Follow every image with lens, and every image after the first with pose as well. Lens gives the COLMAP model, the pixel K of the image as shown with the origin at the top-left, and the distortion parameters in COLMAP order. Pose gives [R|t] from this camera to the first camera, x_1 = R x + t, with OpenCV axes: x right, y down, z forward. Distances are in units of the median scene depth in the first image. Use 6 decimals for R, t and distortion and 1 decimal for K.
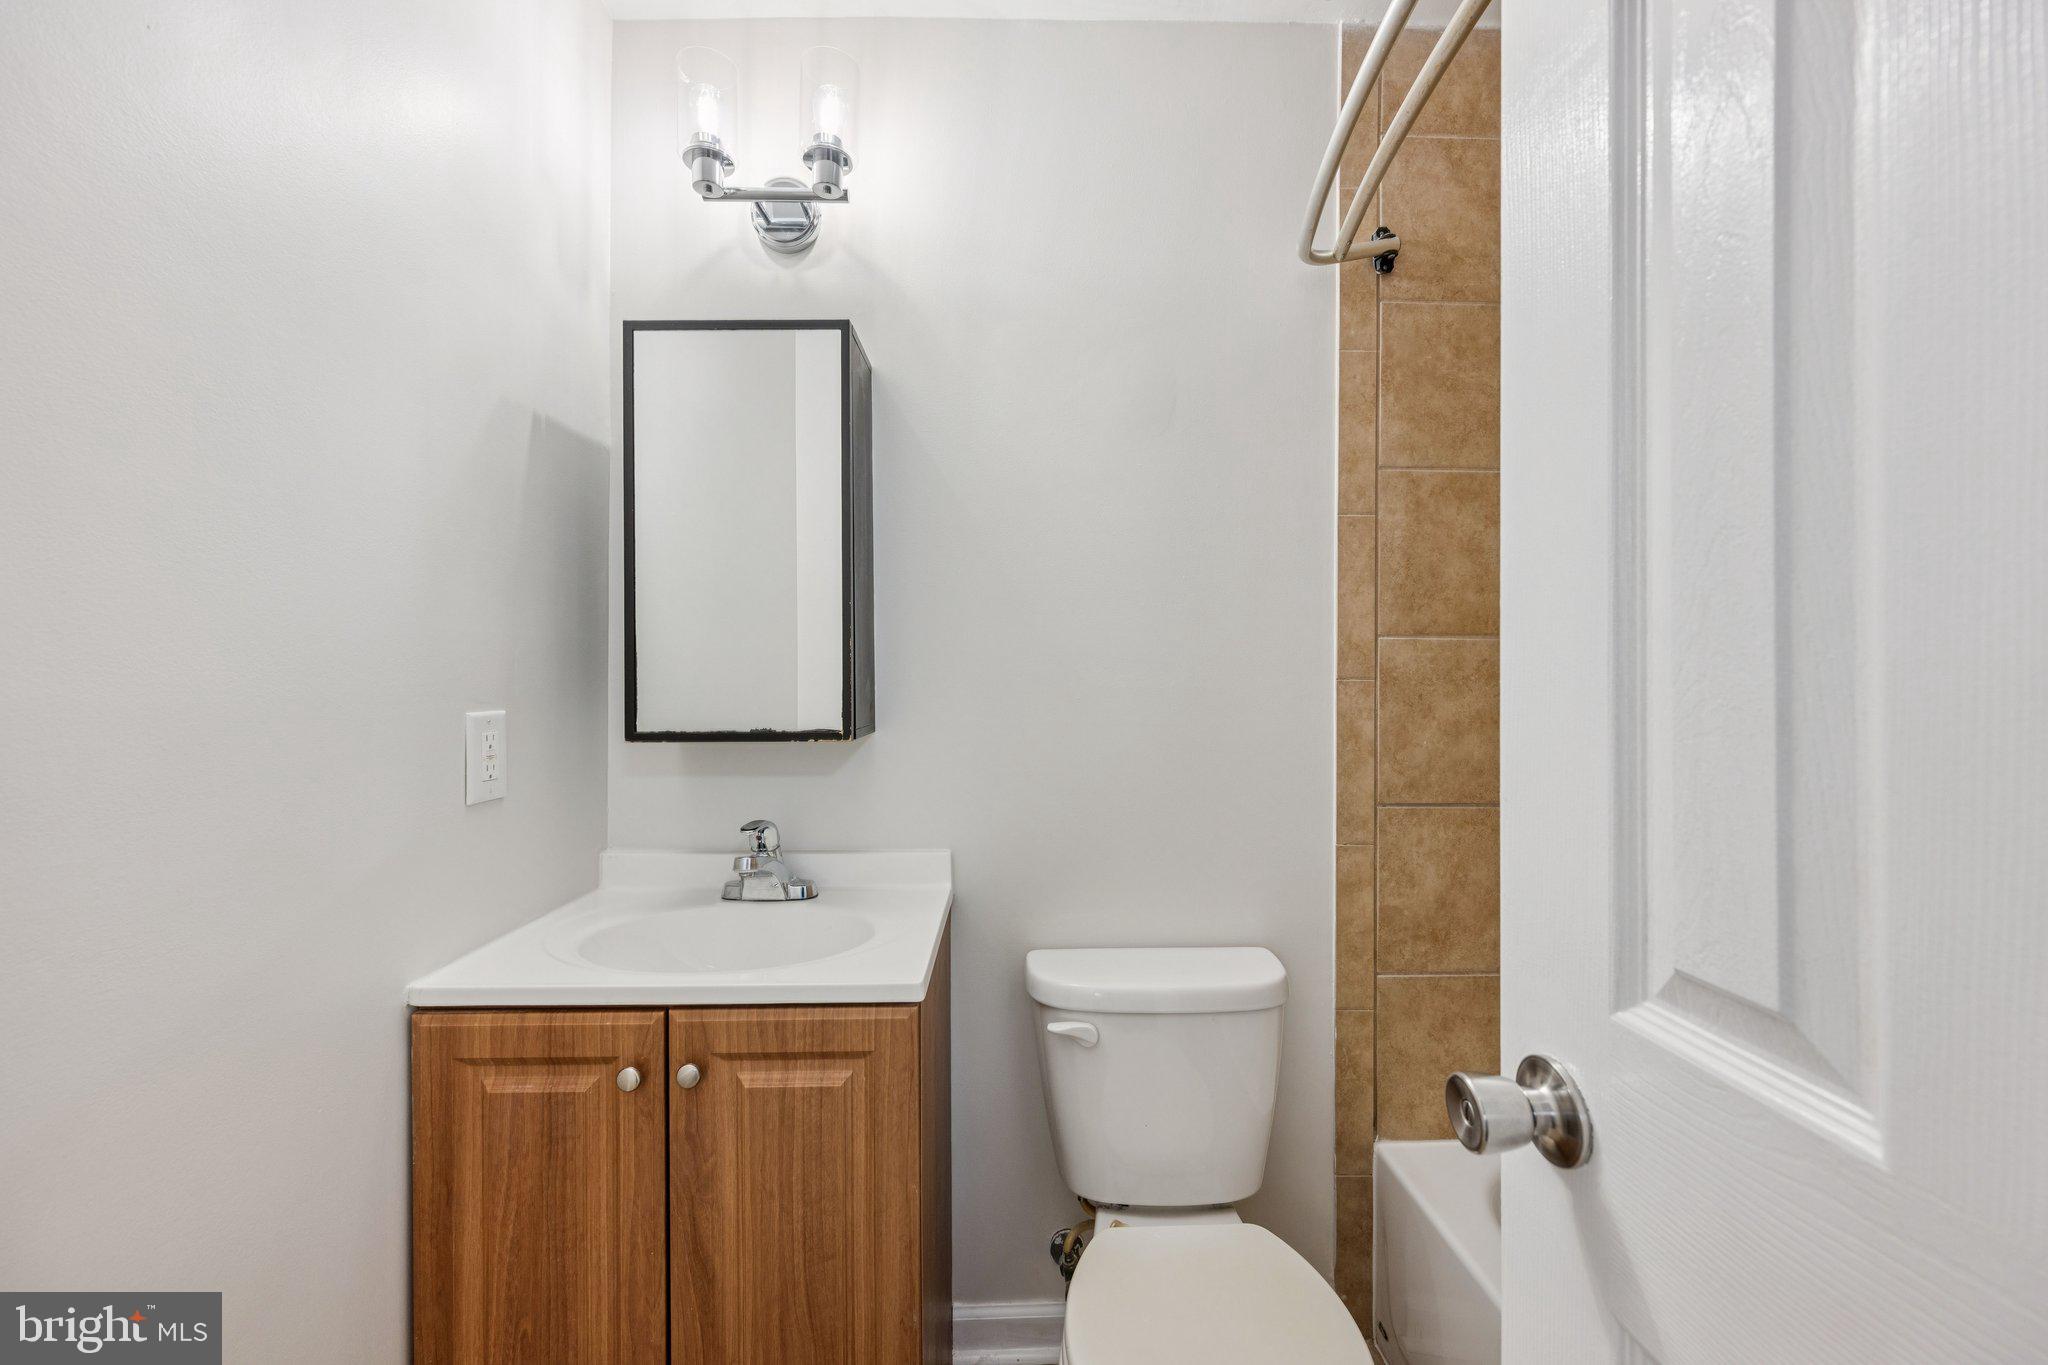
lens RADIAL K [[811.4, 0, 1023.2], [0, 811.4, 682.3], [0, 0, 1]] dist [-0.002475, -0.000652]
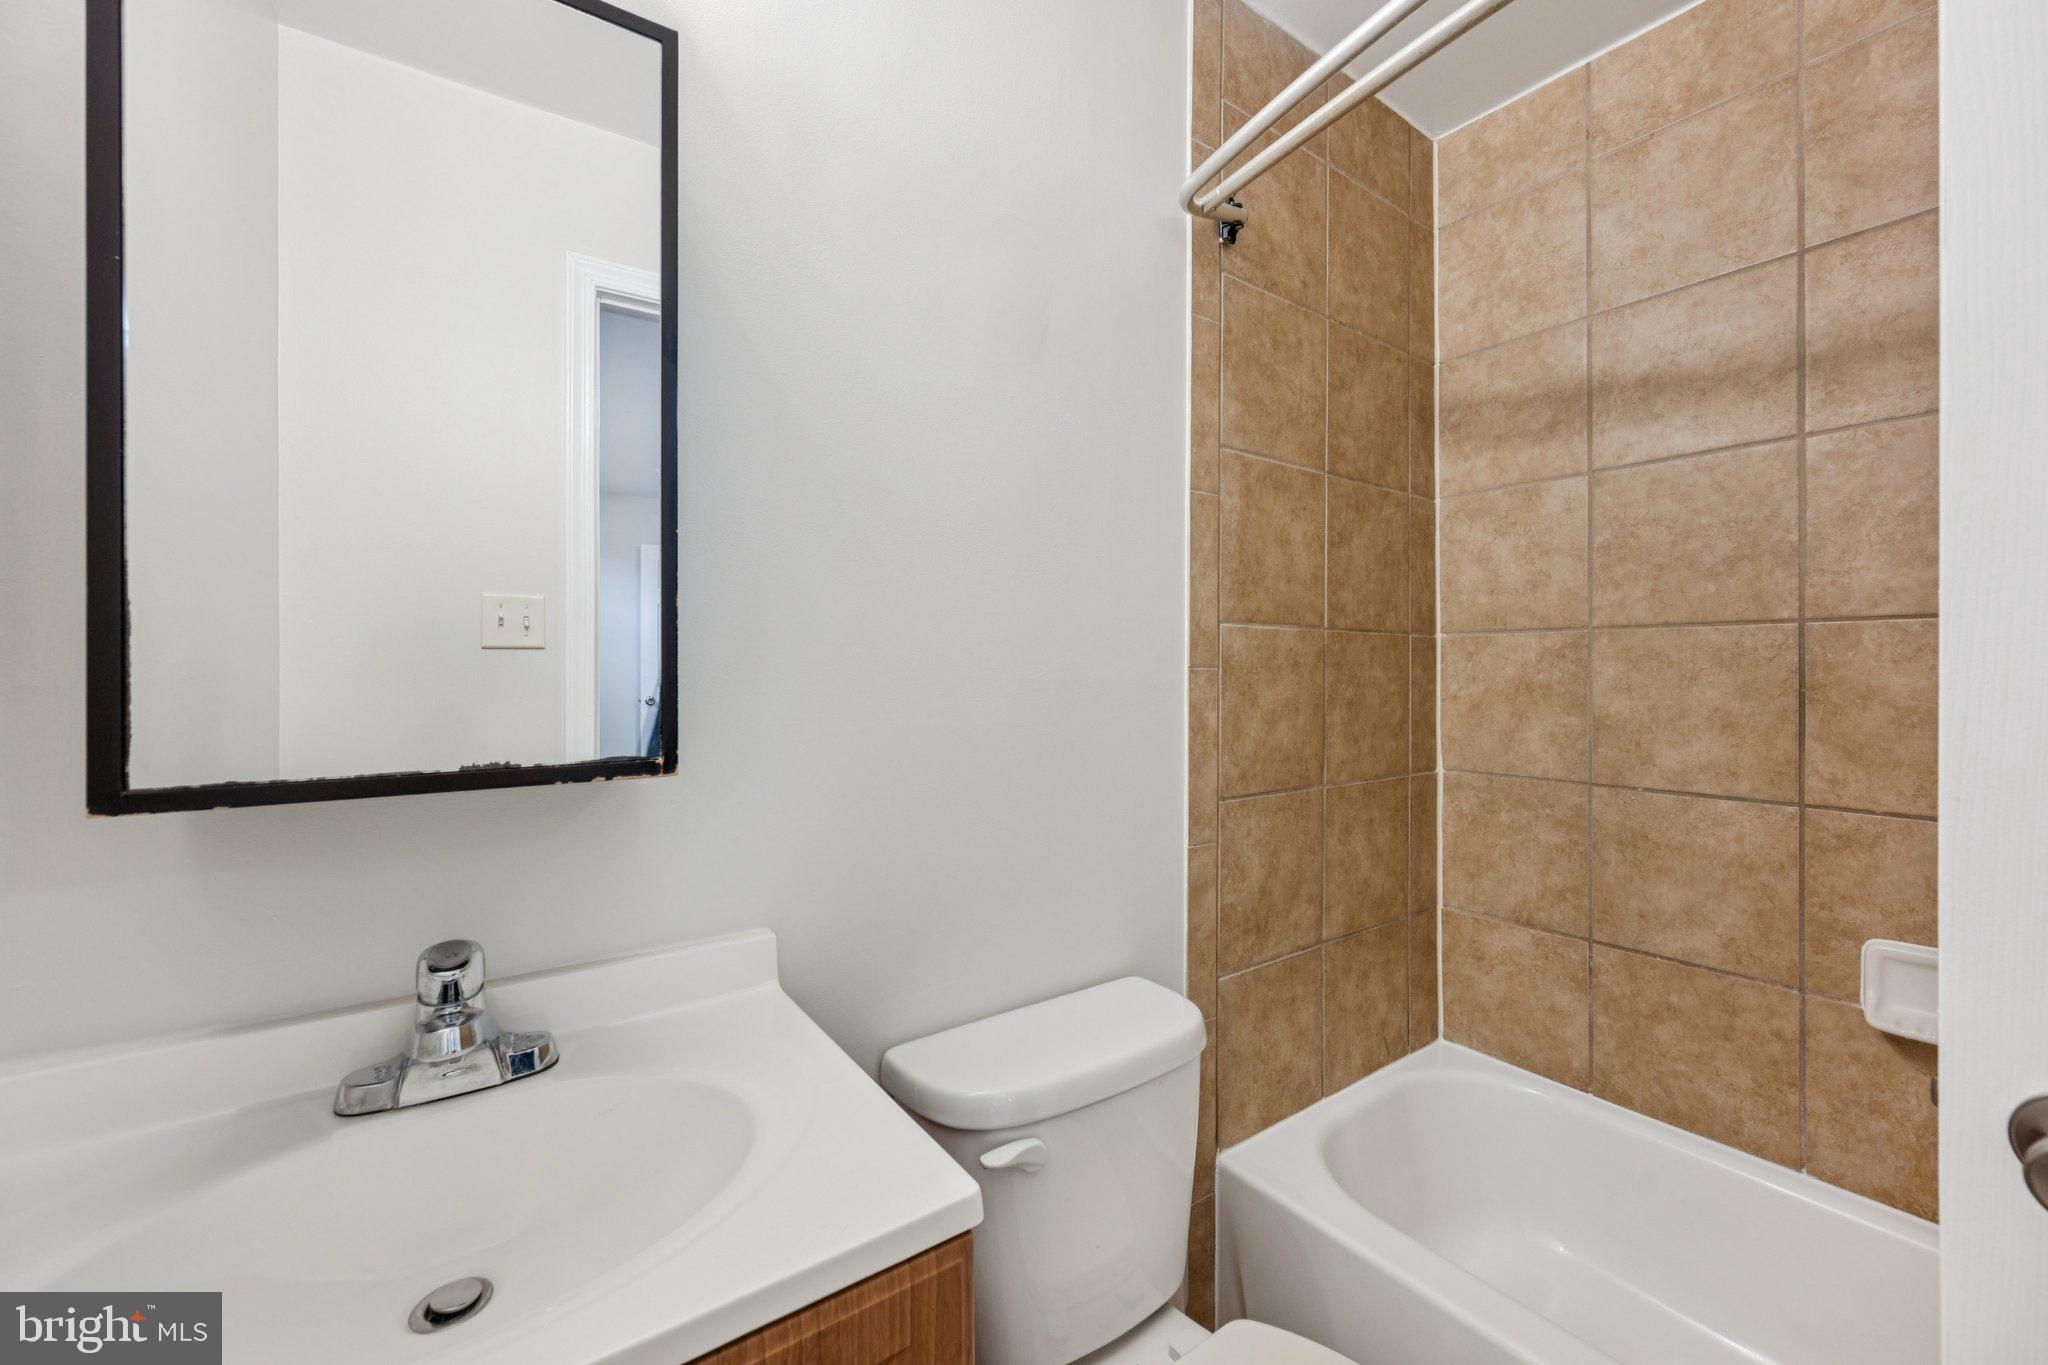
lens RADIAL K [[811.4, 0, 1027.0], [0, 811.4, 671.6], [0, 0, 1]] dist [-0.002475, -0.000652]
pose [[0.823555, -0.002939, 0.567229, -0.290159], [0.008155, 0.999945, -0.006658, 0.005357], [-0.567178, 0.010109, 0.823533, 0.344711]]
